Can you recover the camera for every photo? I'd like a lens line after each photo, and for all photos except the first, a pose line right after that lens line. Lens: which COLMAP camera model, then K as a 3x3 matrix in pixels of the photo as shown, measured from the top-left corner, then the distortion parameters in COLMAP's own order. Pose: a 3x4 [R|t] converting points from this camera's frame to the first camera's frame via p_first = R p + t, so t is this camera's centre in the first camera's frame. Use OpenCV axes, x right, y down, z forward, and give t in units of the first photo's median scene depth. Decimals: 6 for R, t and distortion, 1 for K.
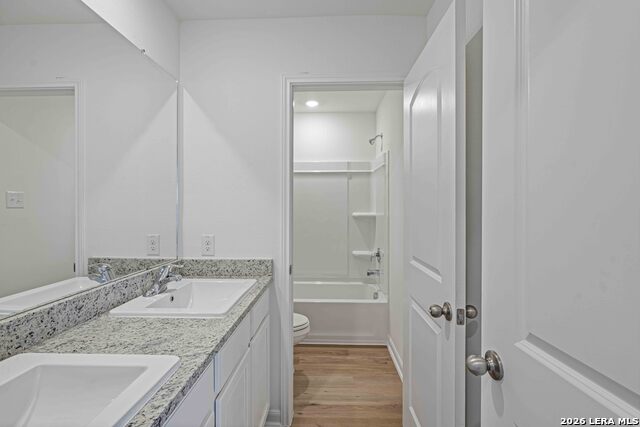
lens RADIAL K [[297.0, 0, 312.7], [0, 297.0, 206.1], [0, 0, 1]] dist [-0.000884, 0.000286]
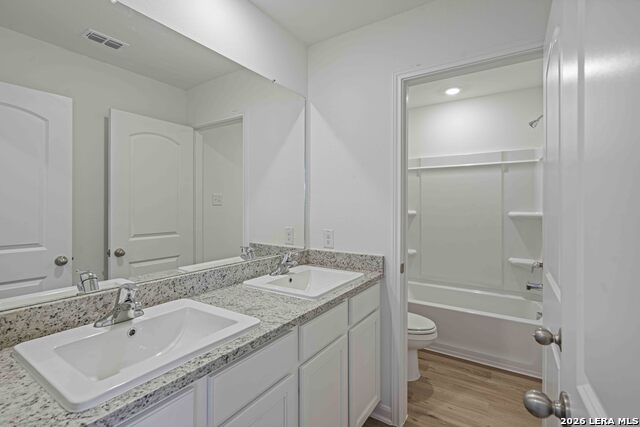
lens RADIAL K [[300.3, 0, 319.0], [0, 300.3, 202.4], [0, 0, 1]] dist [0.000111, 0.000412]
pose [[0.858585, -0.002639, -0.512665, 0.202170], [-0.000285, 0.999984, -0.005625, 0.001053], [0.512672, 0.004976, 0.858570, 0.003203]]
